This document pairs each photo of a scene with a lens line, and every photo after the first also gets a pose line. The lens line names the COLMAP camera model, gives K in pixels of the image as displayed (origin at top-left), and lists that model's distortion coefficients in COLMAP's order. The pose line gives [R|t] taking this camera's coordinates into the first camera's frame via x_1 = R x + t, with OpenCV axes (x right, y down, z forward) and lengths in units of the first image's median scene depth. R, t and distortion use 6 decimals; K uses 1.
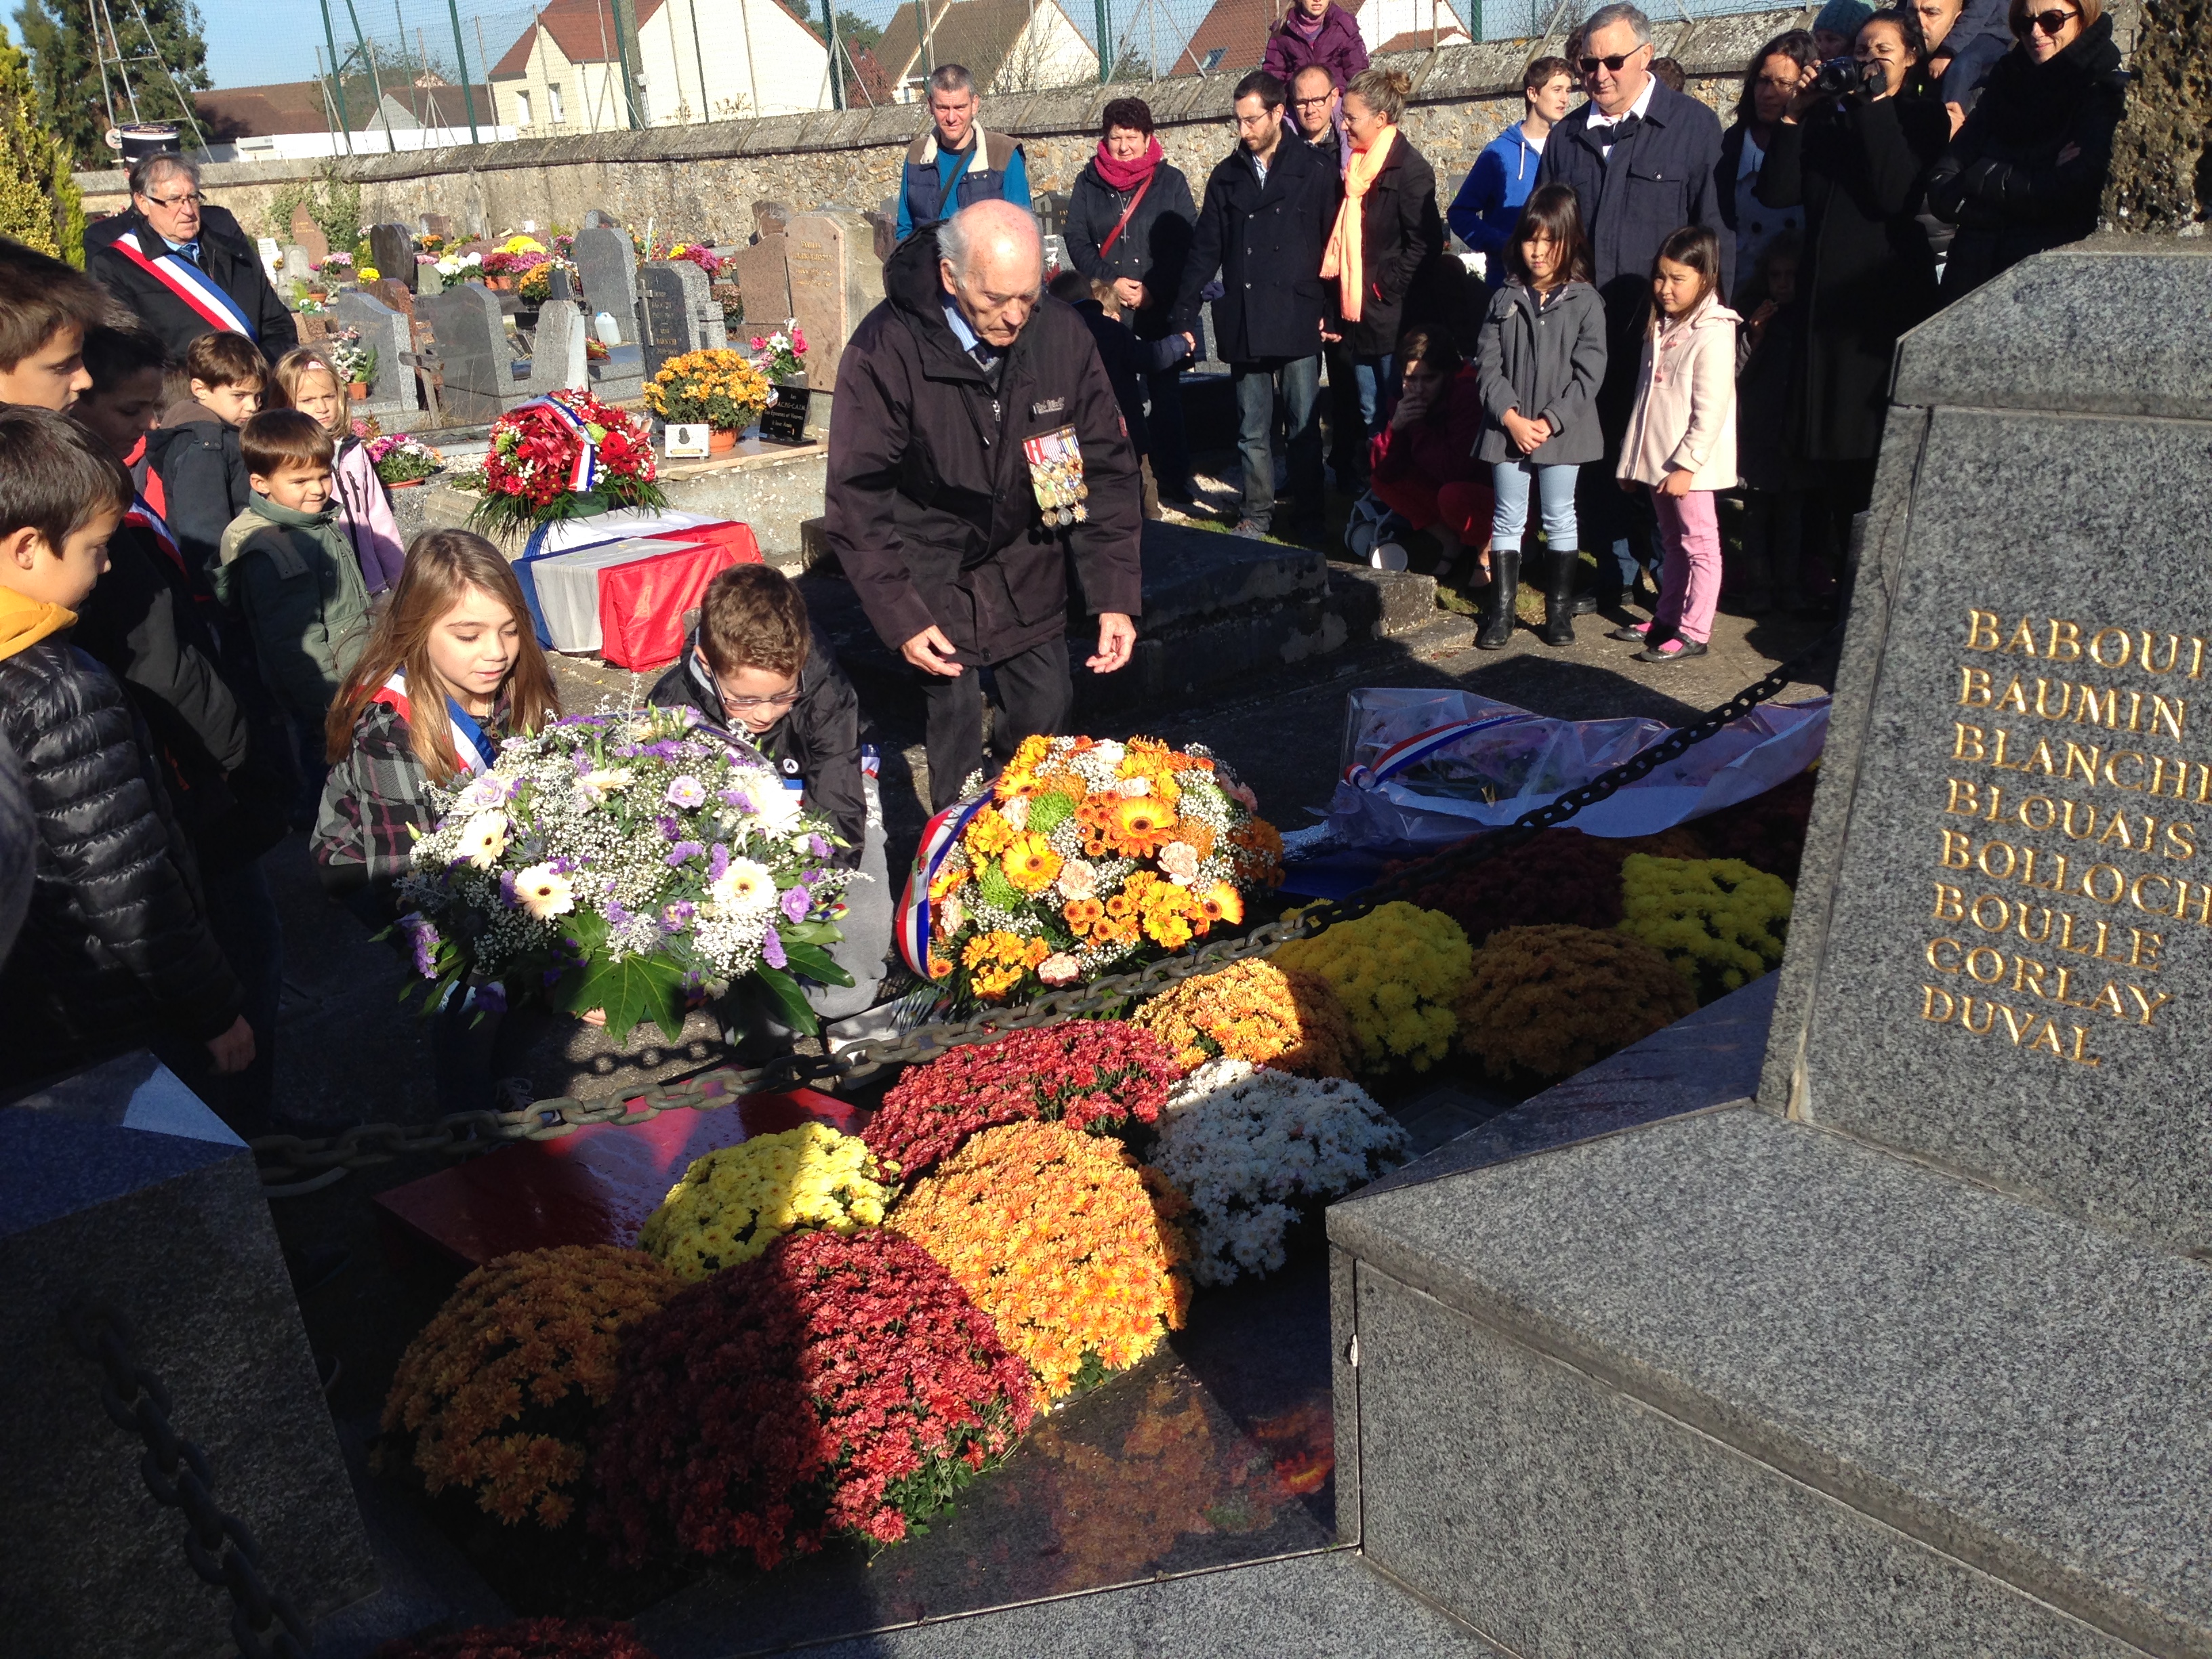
lens RADIAL K [[2008.6, 0, 1106.0], [0, 2008.6, 829.5], [0, 0, 1]] dist [0.064686, -0.135594]
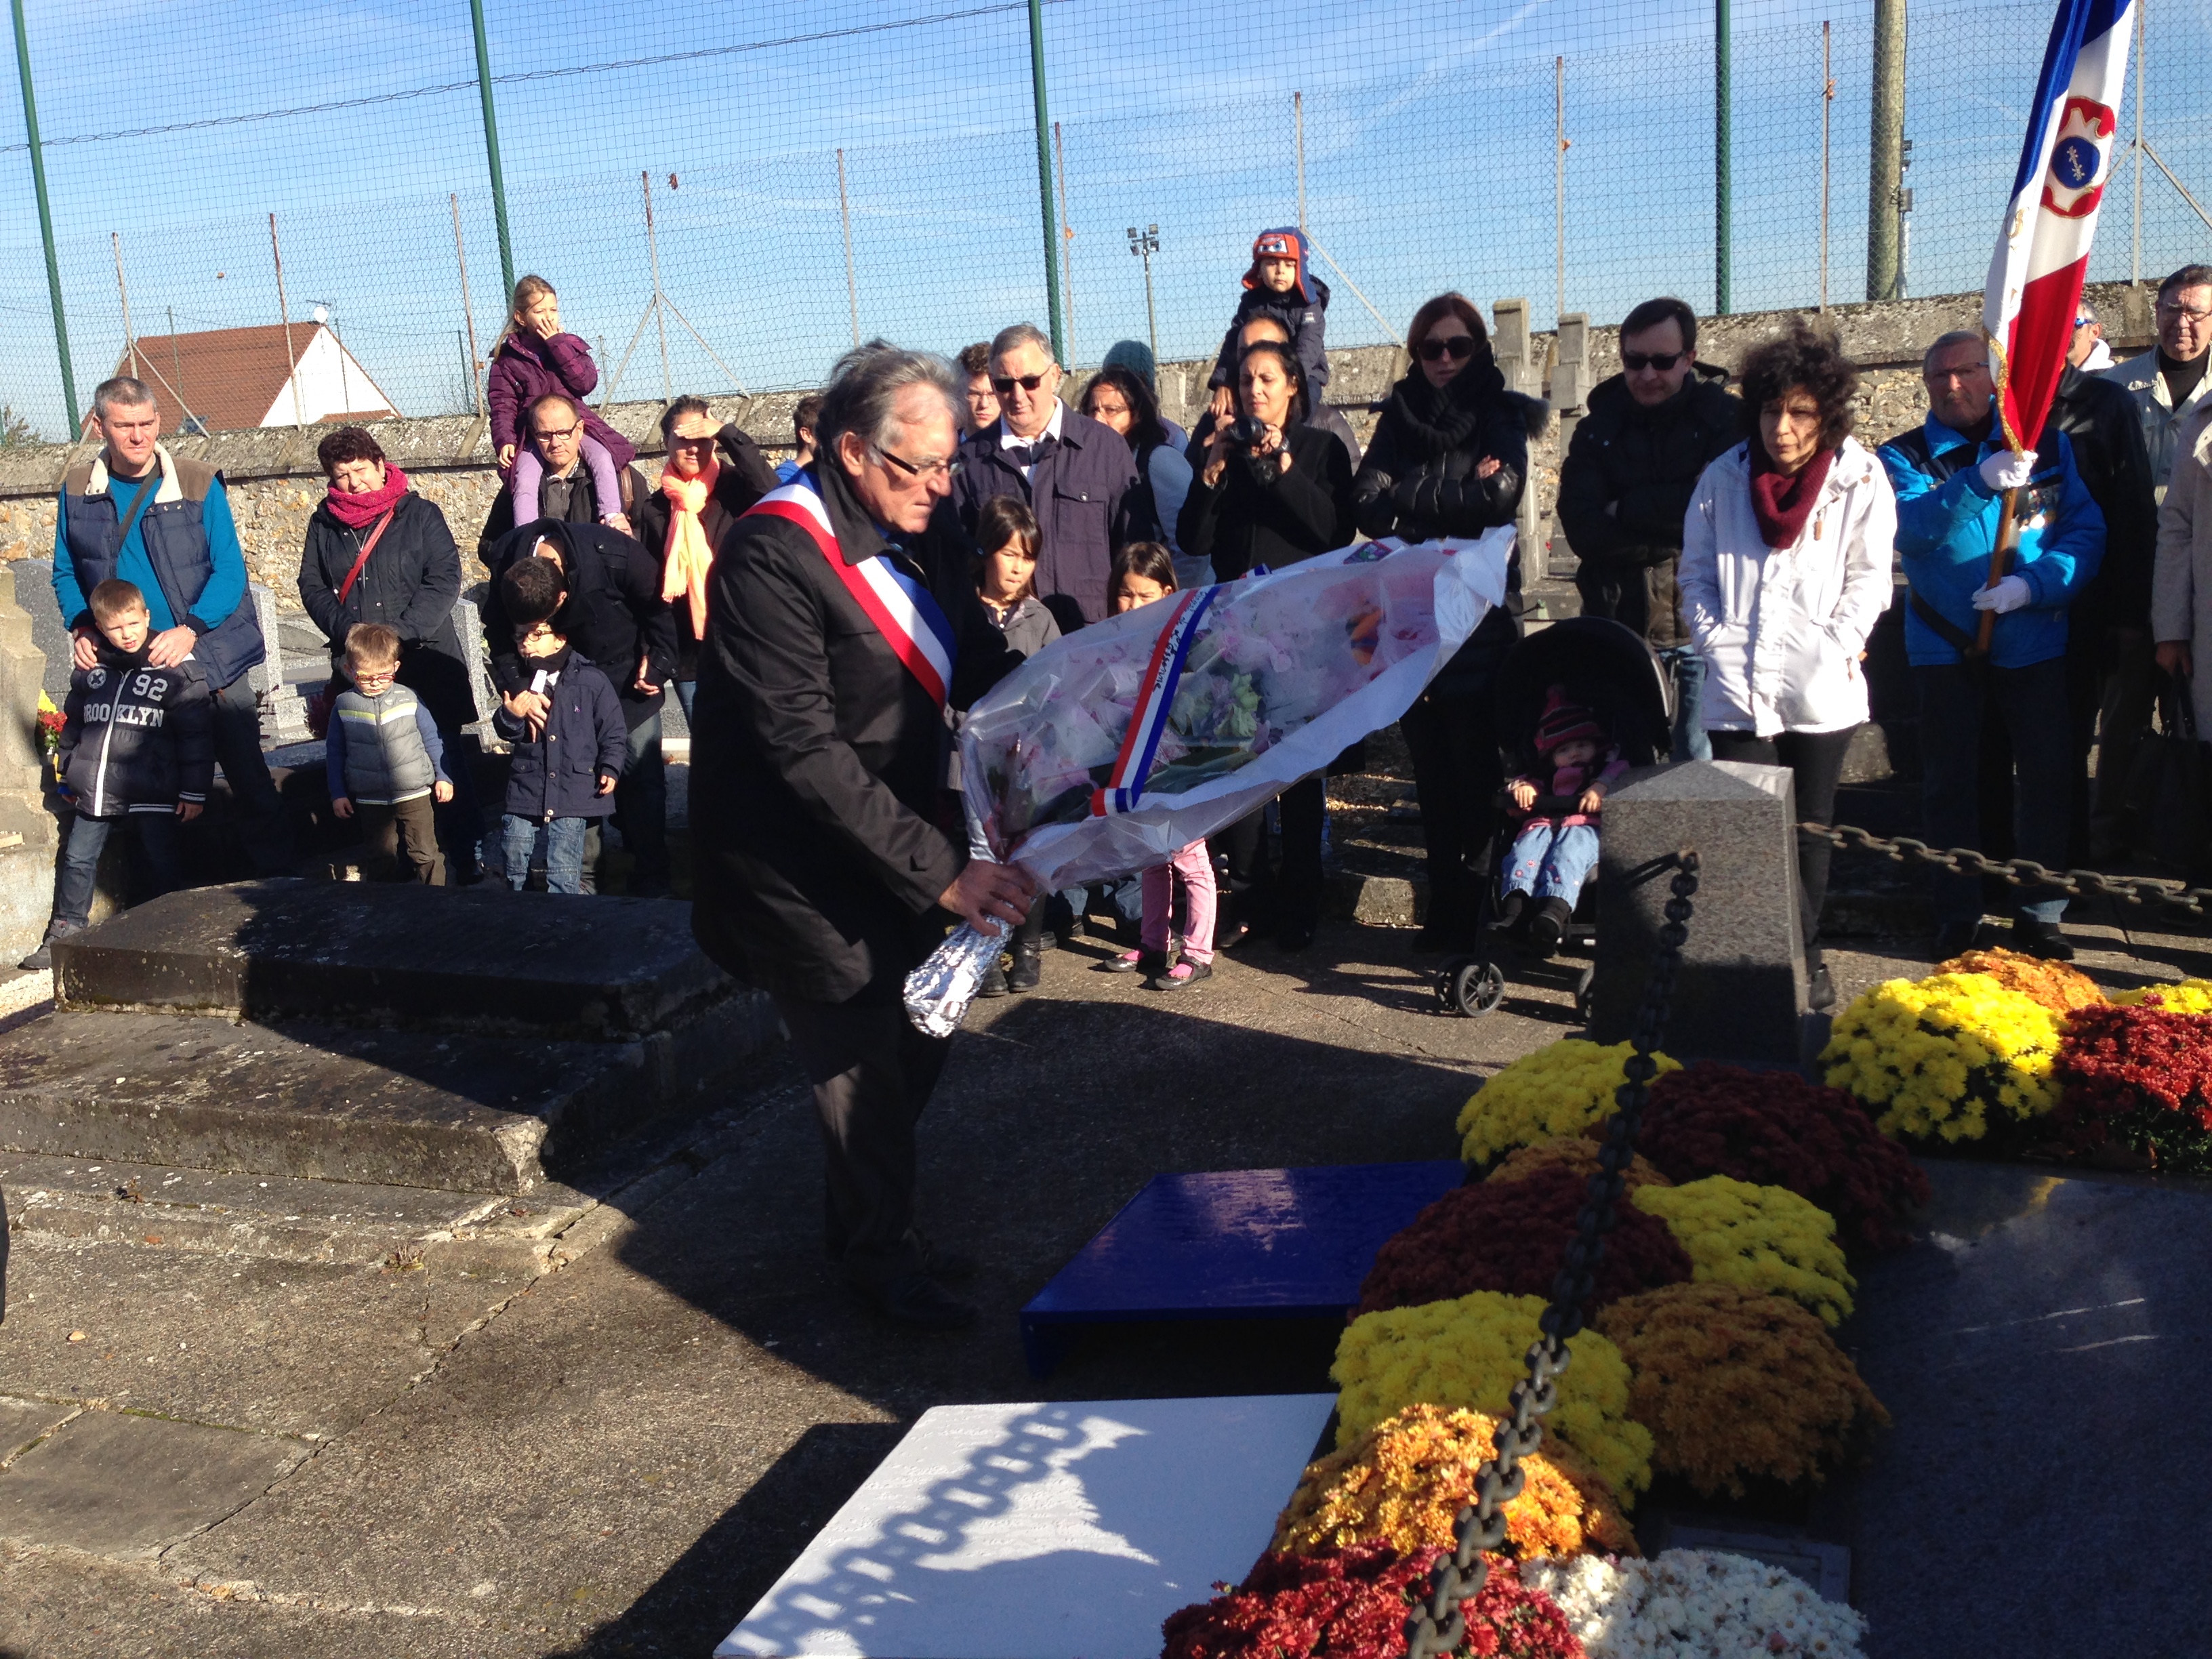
lens RADIAL K [[2007.2, 0, 1119.3], [0, 2007.2, 803.2], [0, 0, 1]] dist [0.177217, -0.288828]
pose [[0.874286, -0.068206, 0.480596, -0.187476], [0.158884, 0.975750, -0.150559, -0.030430], [-0.458672, 0.207991, 0.863921, 0.185805]]
